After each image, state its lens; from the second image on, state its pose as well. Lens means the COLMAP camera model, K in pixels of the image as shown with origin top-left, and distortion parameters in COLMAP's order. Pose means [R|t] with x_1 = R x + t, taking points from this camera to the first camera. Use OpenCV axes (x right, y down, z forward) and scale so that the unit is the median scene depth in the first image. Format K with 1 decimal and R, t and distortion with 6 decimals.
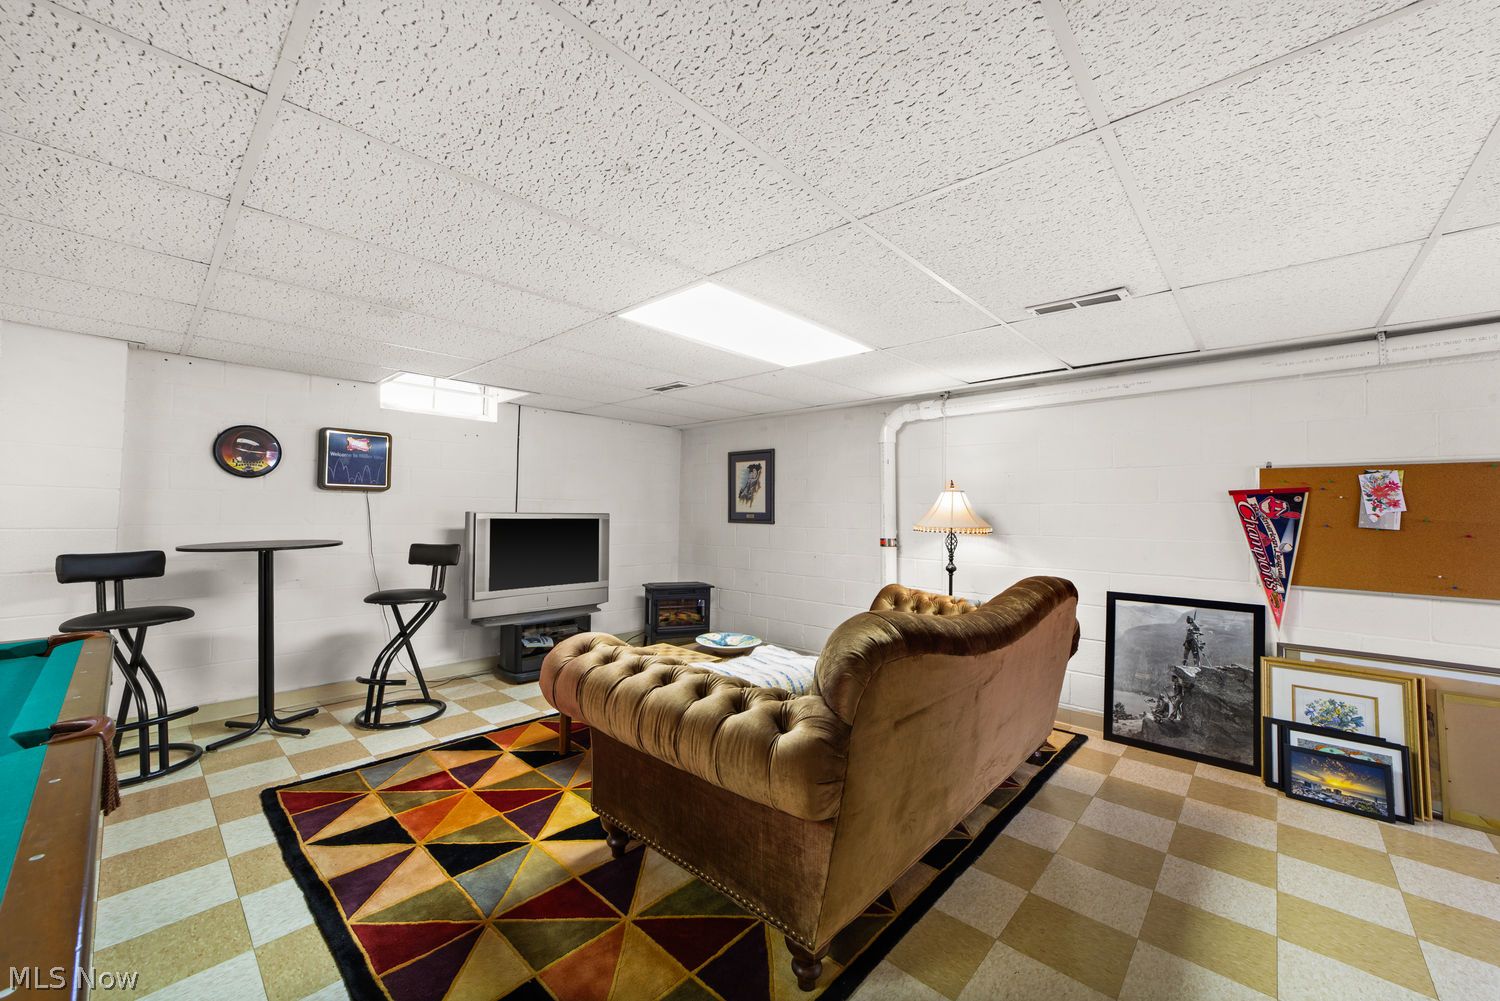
lens RADIAL K [[577.8, 0, 765.1], [0, 577.8, 496.9], [0, 0, 1]] dist [-0.010672, 0.006203]
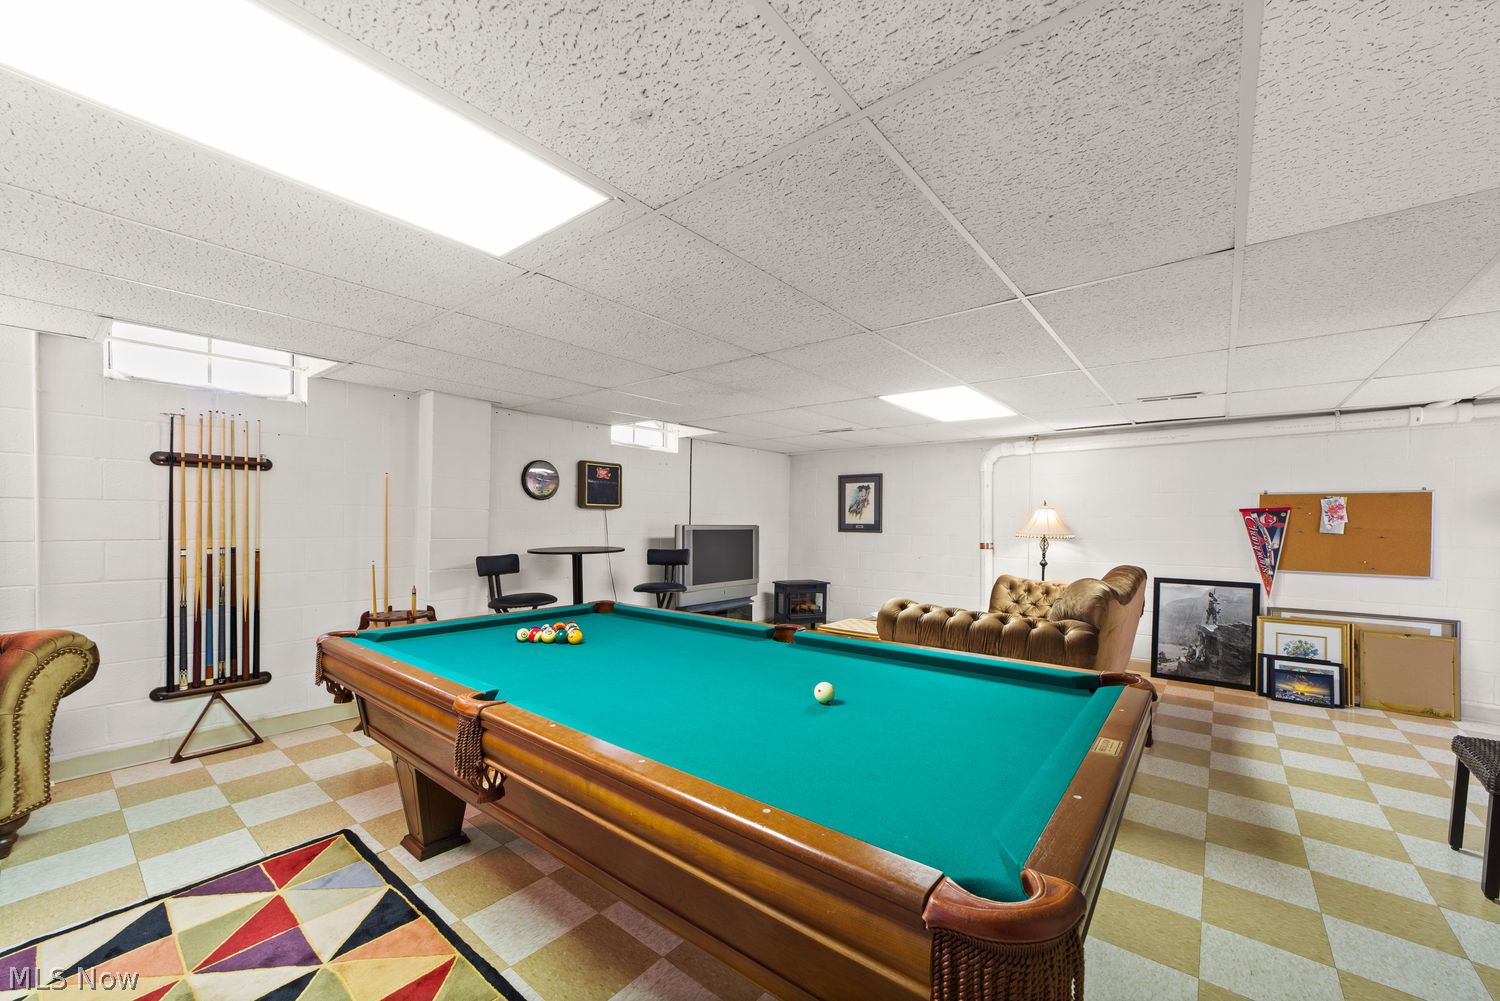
lens RADIAL K [[577.8, 0, 780.6], [0, 577.8, 531.5], [0, 0, 1]] dist [-0.010672, 0.006203]
pose [[0.997059, -0.005229, 0.076456, -0.503904], [0.001888, 0.999043, 0.043705, -0.019596], [-0.076612, -0.043432, 0.996115, -0.411378]]
